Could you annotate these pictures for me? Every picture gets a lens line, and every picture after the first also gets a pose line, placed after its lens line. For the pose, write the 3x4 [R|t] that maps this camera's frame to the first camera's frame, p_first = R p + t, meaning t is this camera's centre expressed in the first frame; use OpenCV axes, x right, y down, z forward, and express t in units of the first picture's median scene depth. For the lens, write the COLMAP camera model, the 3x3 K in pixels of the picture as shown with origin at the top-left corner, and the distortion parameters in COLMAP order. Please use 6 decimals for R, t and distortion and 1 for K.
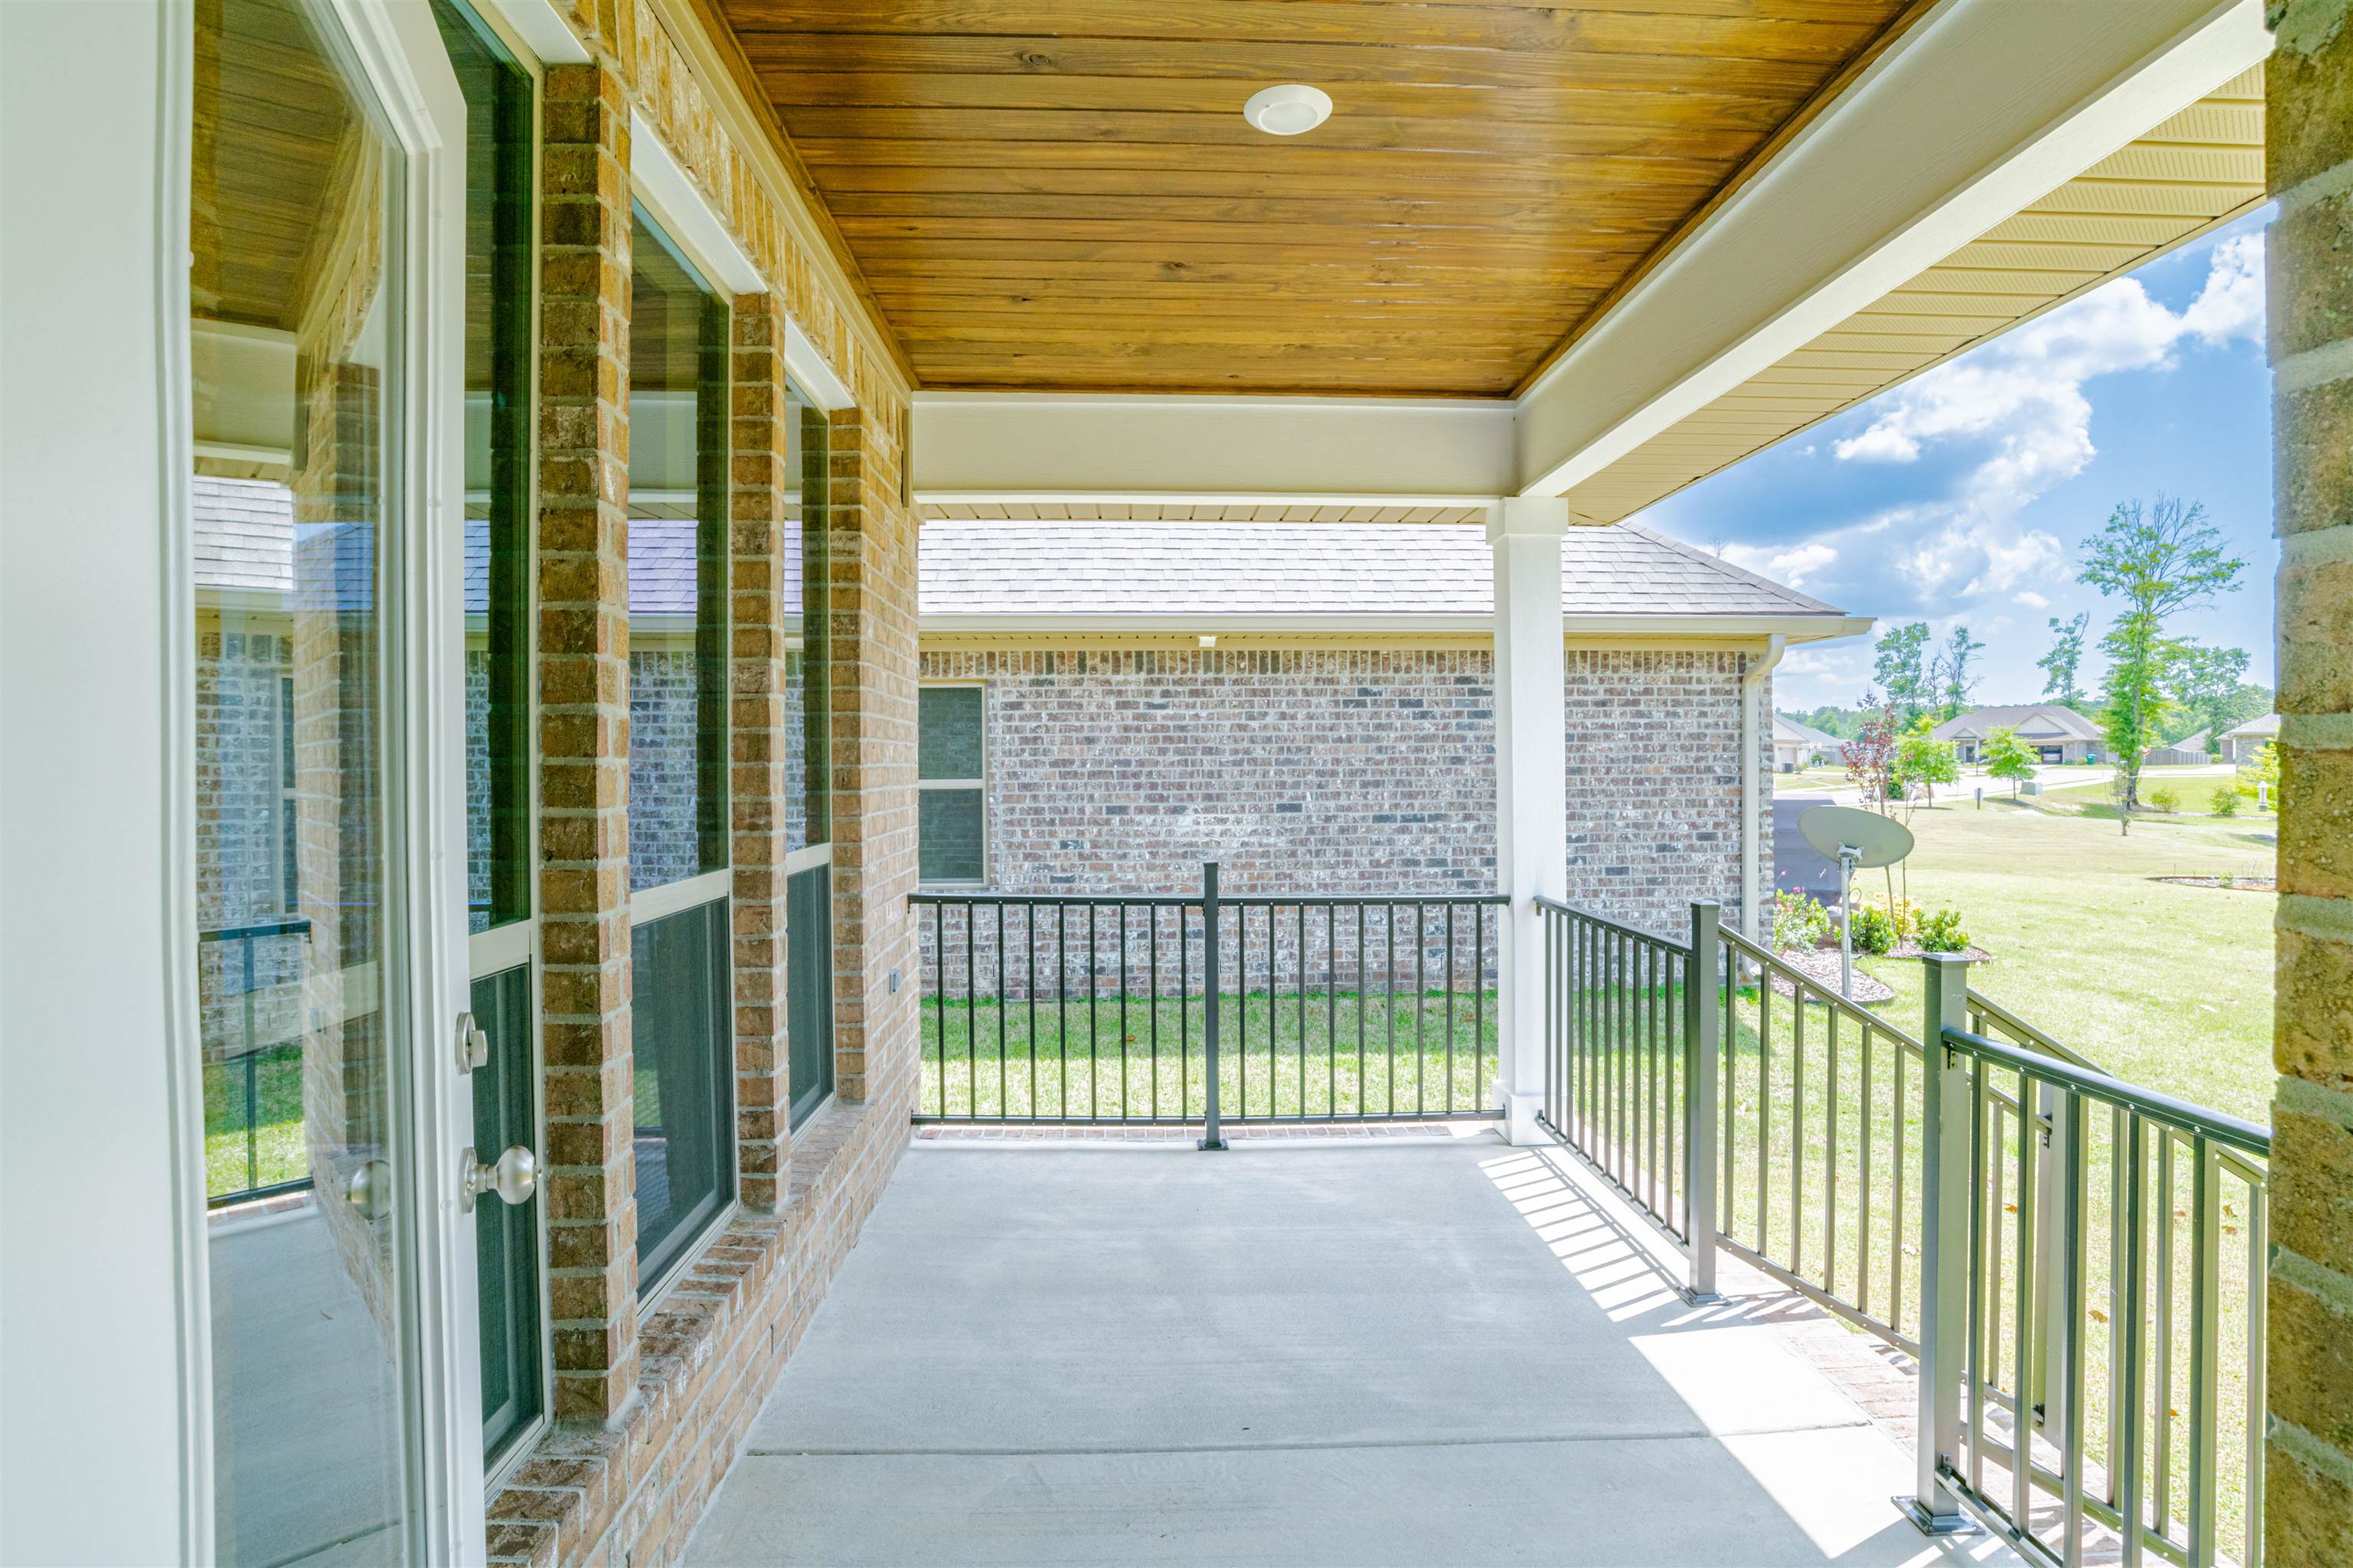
lens RADIAL K [[1203.4, 0, 1153.6], [0, 1203.4, 783.7], [0, 0, 1]] dist [-0.032856, 0.024452]
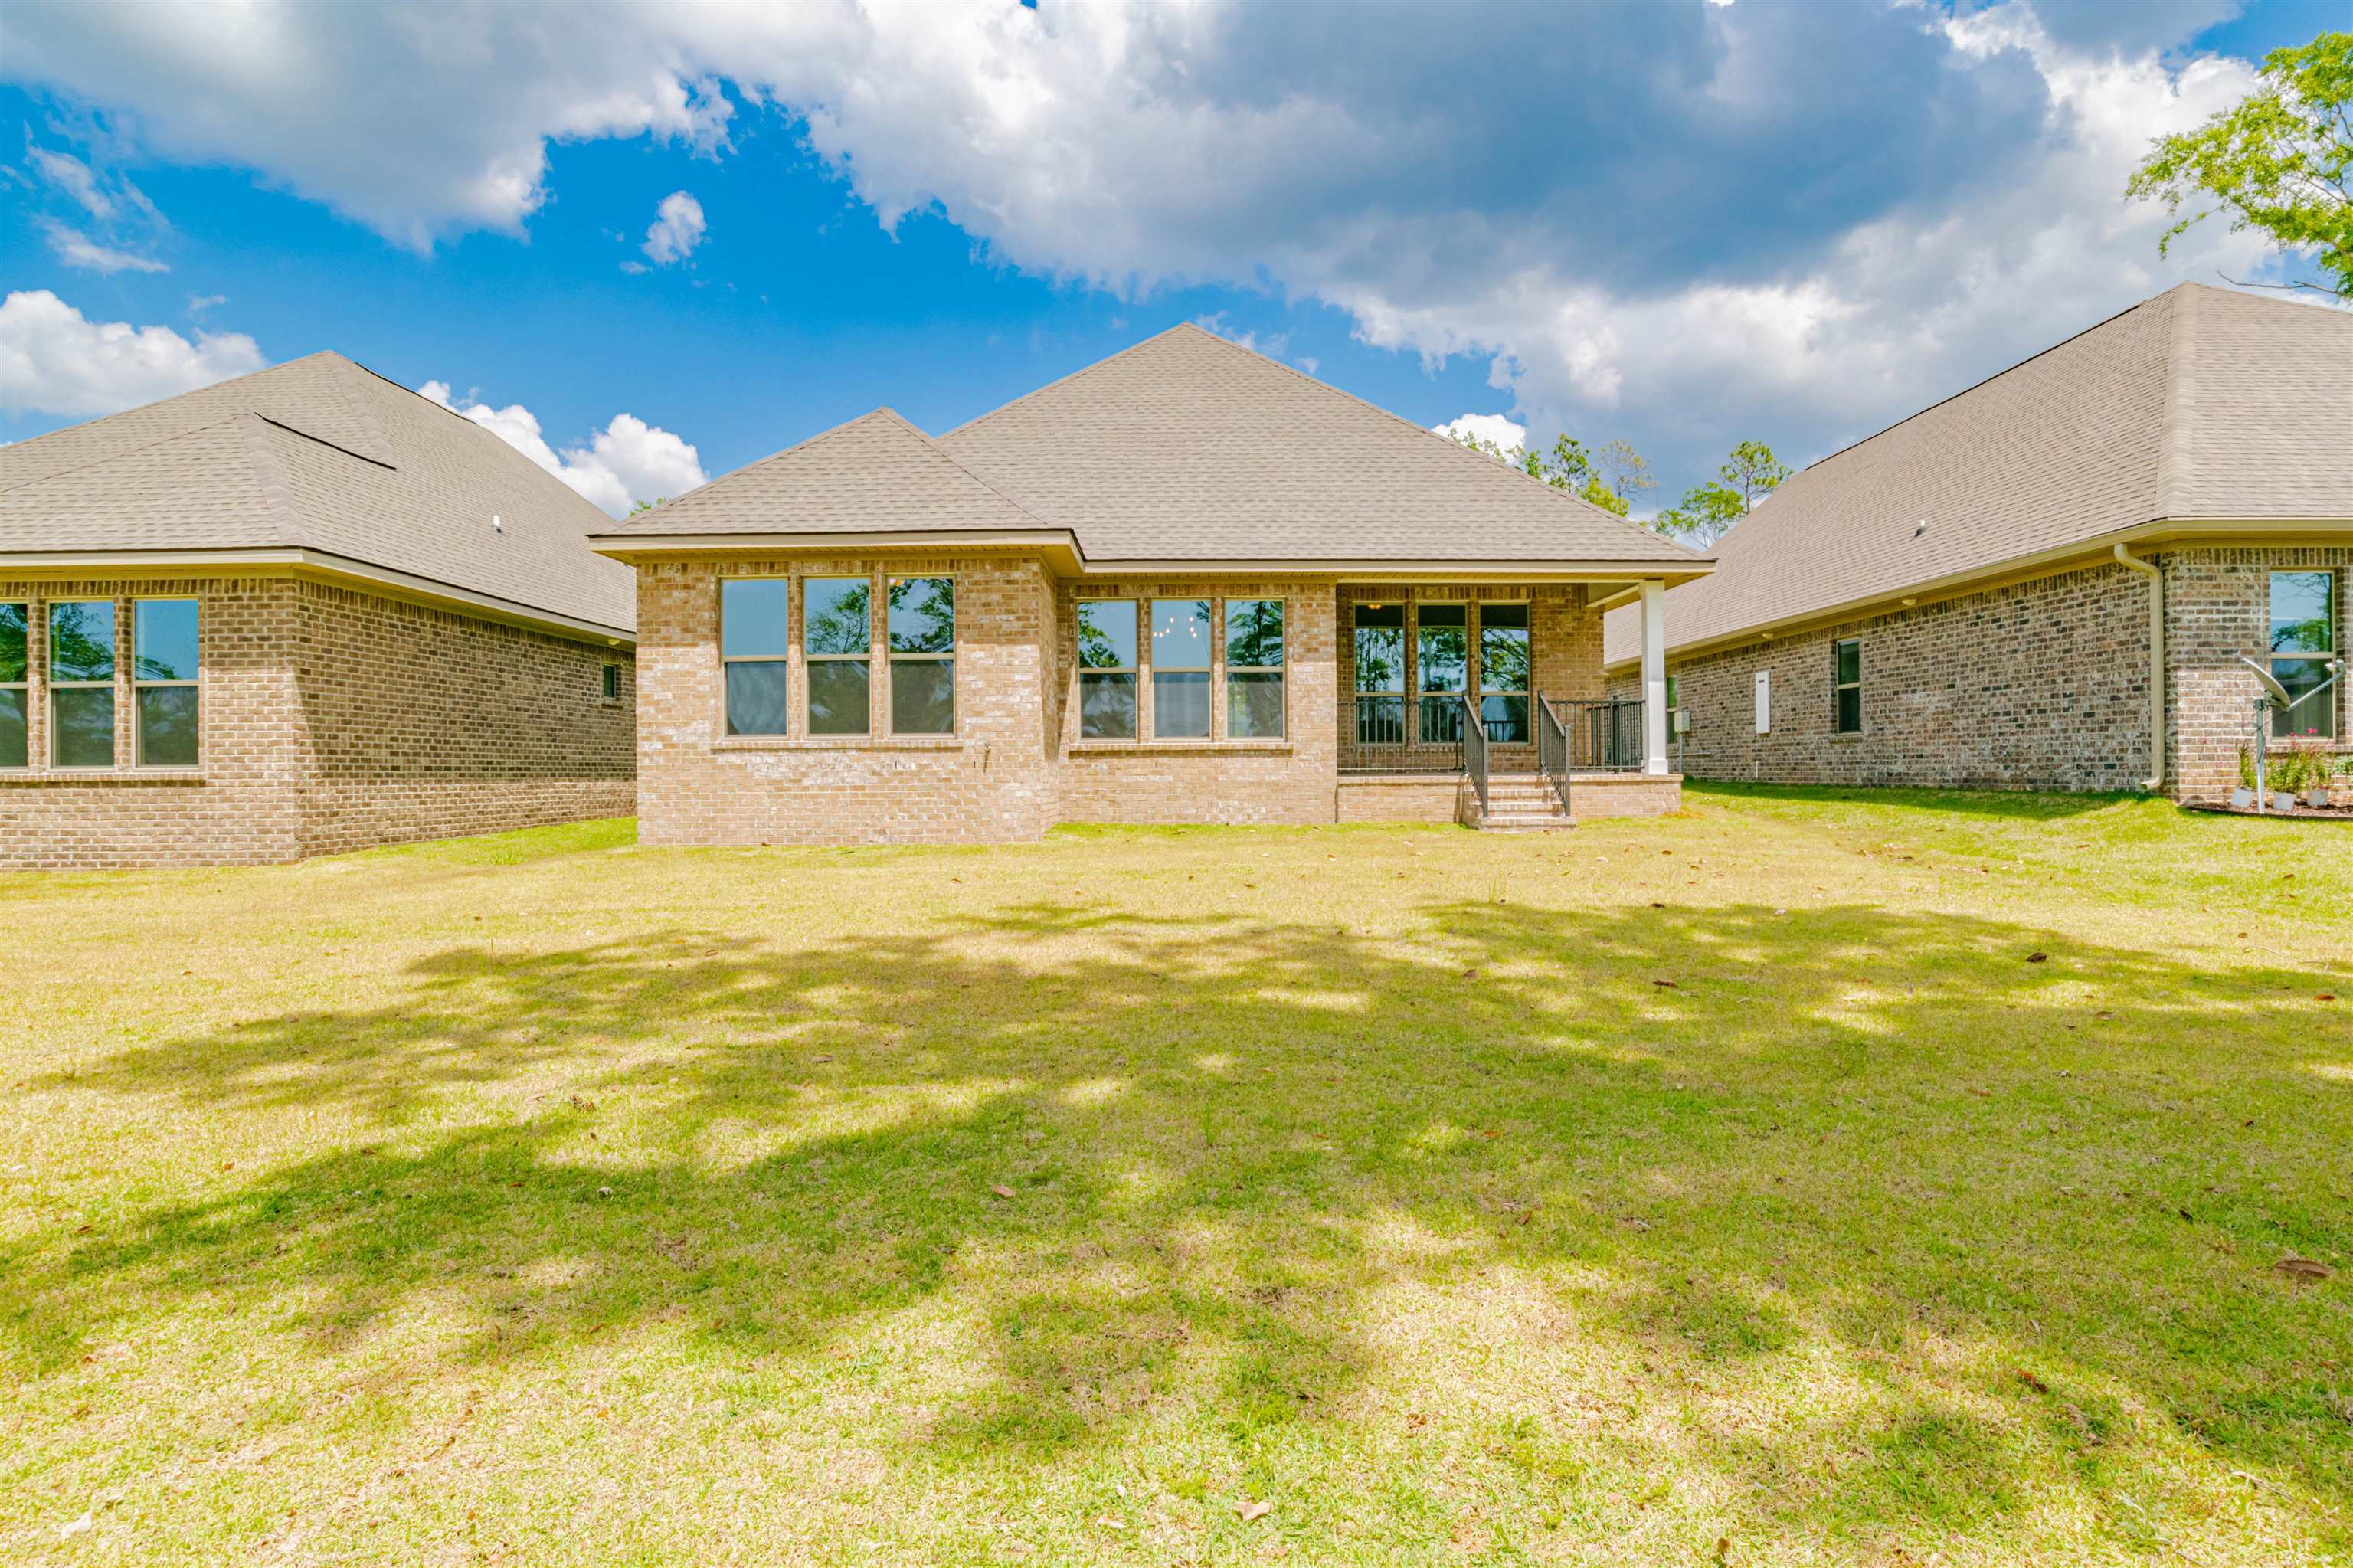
lens RADIAL K [[1203.4, 0, 1178.7], [0, 1203.4, 776.3], [0, 0, 1]] dist [-0.032856, 0.024452]
pose [[-0.070751, 0.011316, -0.997430, 1.978065], [-0.013560, 0.999832, 0.012305, 0.148623], [0.997402, 0.014396, -0.070585, -0.031640]]
